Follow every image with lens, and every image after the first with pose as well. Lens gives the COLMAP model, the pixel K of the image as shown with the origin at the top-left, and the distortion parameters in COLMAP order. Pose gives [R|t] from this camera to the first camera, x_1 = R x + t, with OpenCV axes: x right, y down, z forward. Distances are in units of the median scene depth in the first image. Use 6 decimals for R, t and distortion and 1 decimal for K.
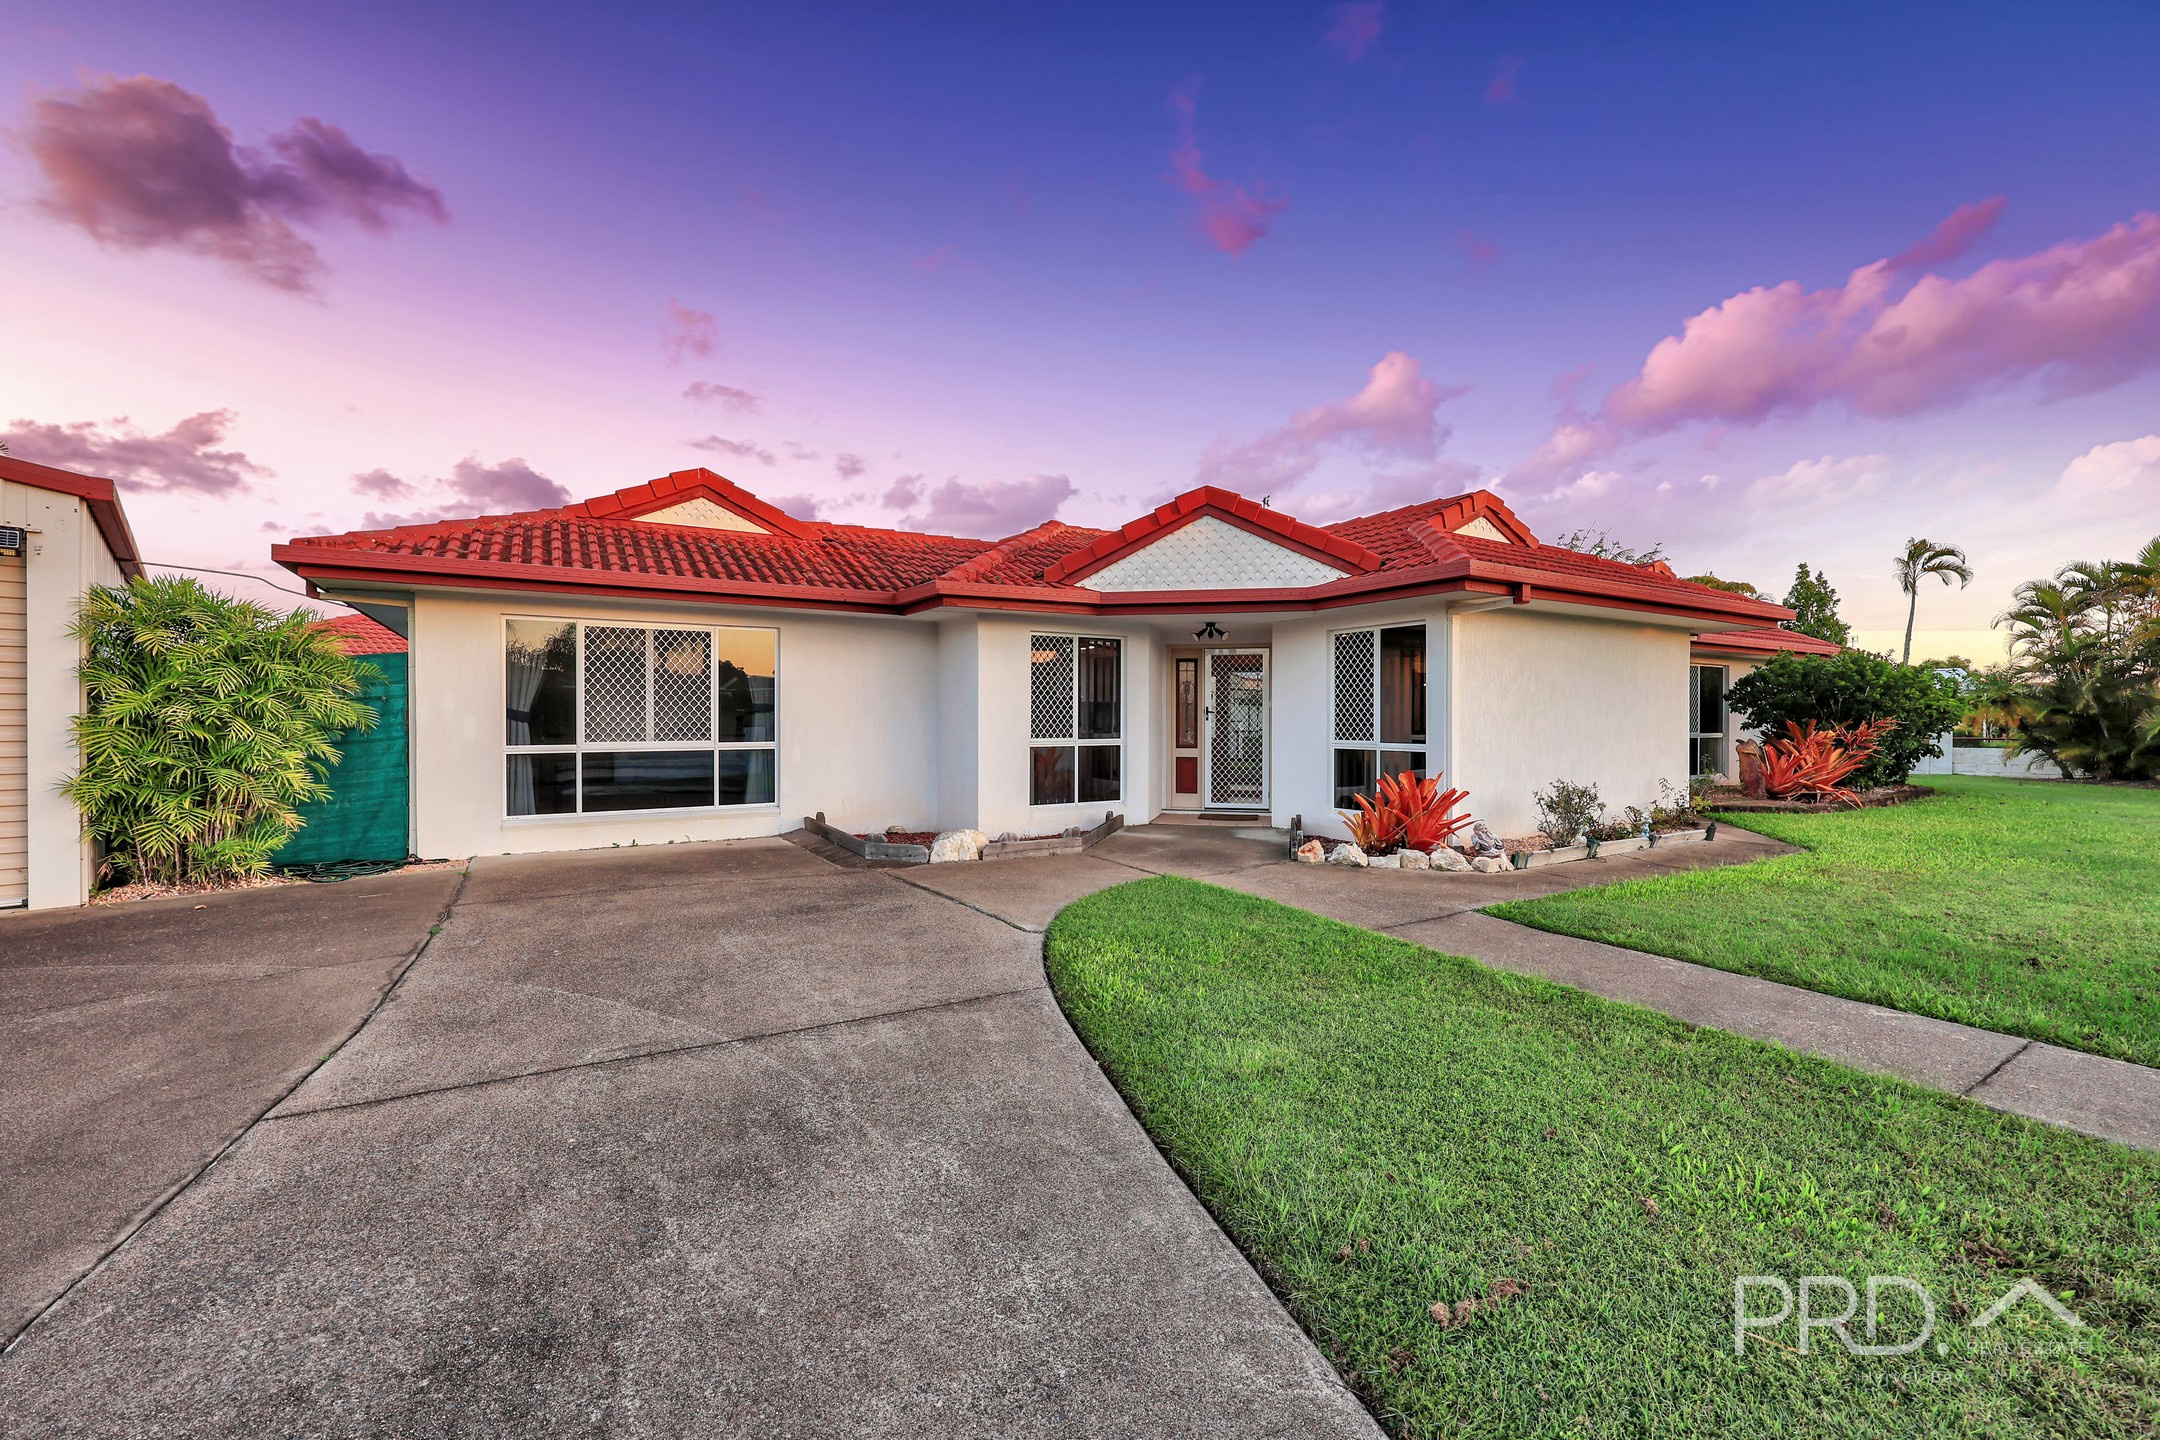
lens RADIAL K [[871.4, 0, 1080.0], [0, 871.4, 720.0], [0, 0, 1]] dist [-0.011252, 0.000044]
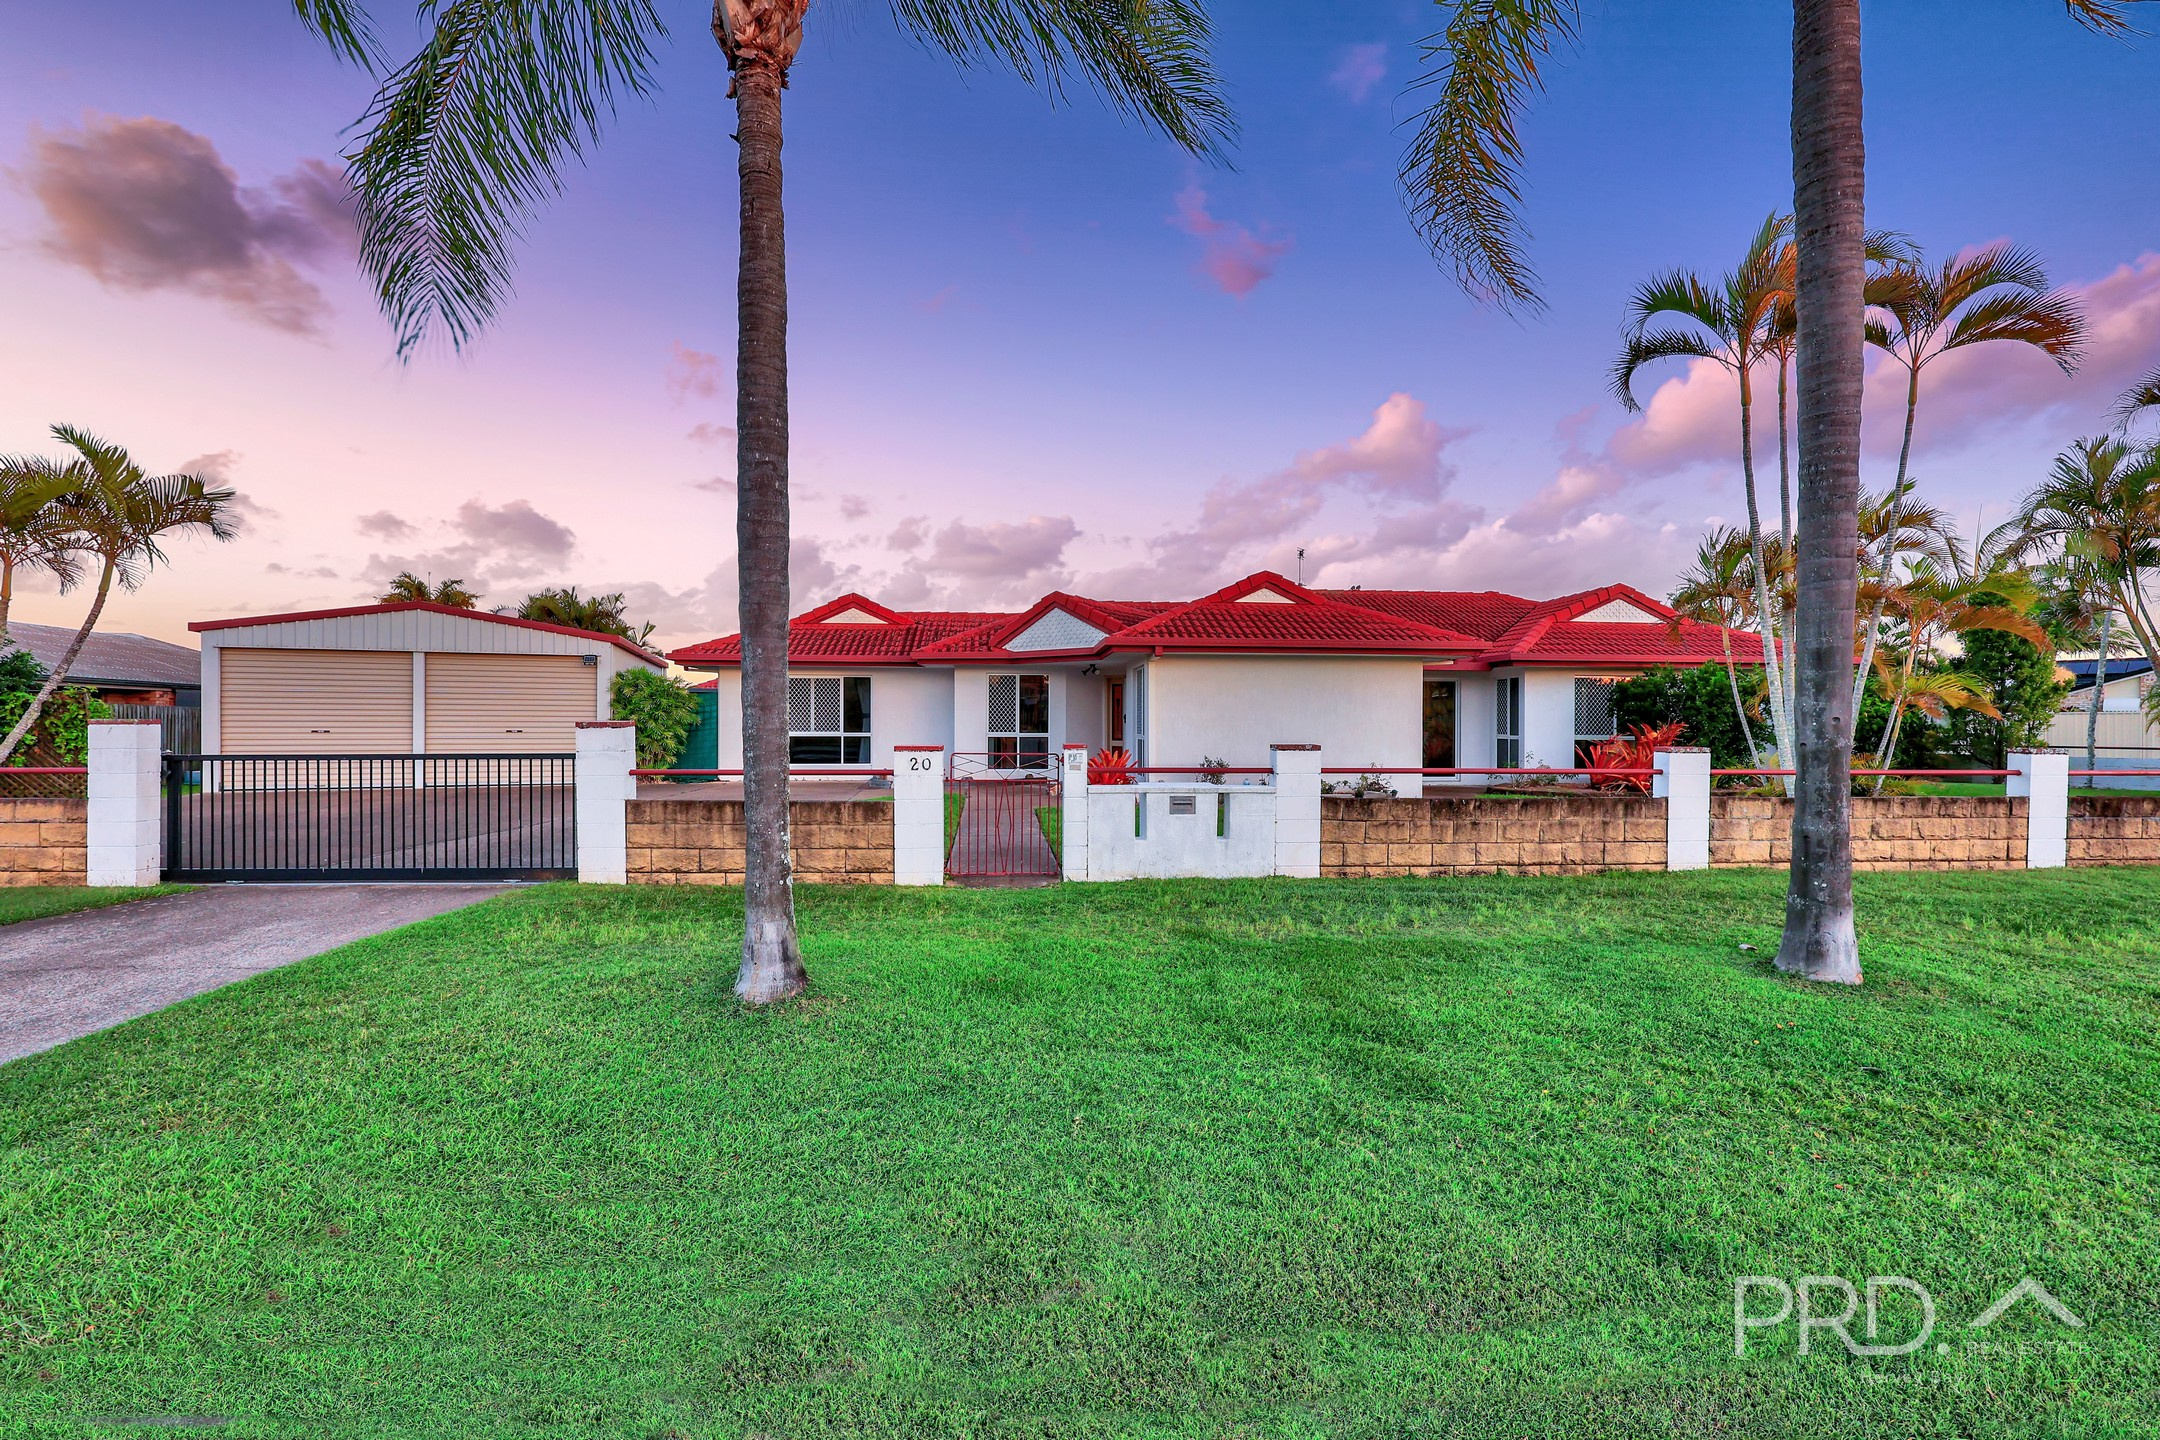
lens RADIAL K [[876.8, 0, 1080.0], [0, 876.8, 720.0], [0, 0, 1]] dist [0.000677, 0.000486]
pose [[0.898435, 0.000079, -0.439106, 0.966691], [-0.003745, 0.999965, -0.007484, 0.009668], [0.439090, 0.008369, 0.898404, -0.590037]]
